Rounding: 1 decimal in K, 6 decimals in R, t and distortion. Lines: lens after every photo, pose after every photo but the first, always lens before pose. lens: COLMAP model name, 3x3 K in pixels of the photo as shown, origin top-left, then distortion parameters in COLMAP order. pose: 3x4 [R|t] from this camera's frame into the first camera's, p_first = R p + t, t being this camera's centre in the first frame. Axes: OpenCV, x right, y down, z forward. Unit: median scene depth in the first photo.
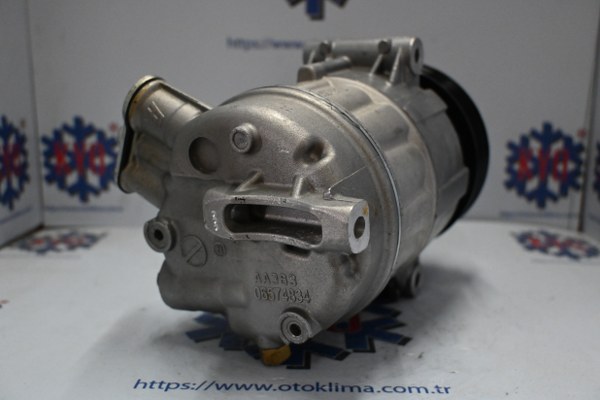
lens RADIAL K [[644.8, 0, 300.0], [0, 644.8, 200.0], [0, 0, 1]] dist [0.001118, -0.006544]
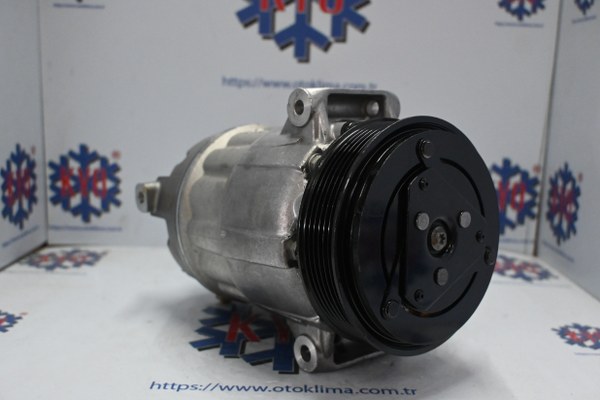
lens RADIAL K [[644.8, 0, 300.0], [0, 644.8, 200.0], [0, 0, 1]] dist [0.001118, -0.006544]
pose [[0.998994, 0.017605, 0.041245, -0.022445], [-0.016714, 0.999622, -0.021848, -0.018332], [-0.041614, 0.021137, 0.998910, -0.112780]]
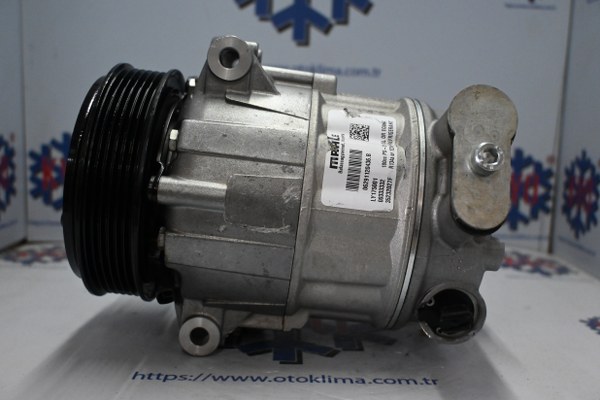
lens RADIAL K [[644.8, 0, 300.0], [0, 644.8, 200.0], [0, 0, 1]] dist [0.001118, -0.006544]
pose [[0.998498, 0.018396, 0.051614, -0.029004], [-0.014951, 0.997684, -0.066358, 0.042089], [-0.052715, 0.065487, 0.996460, -0.030234]]
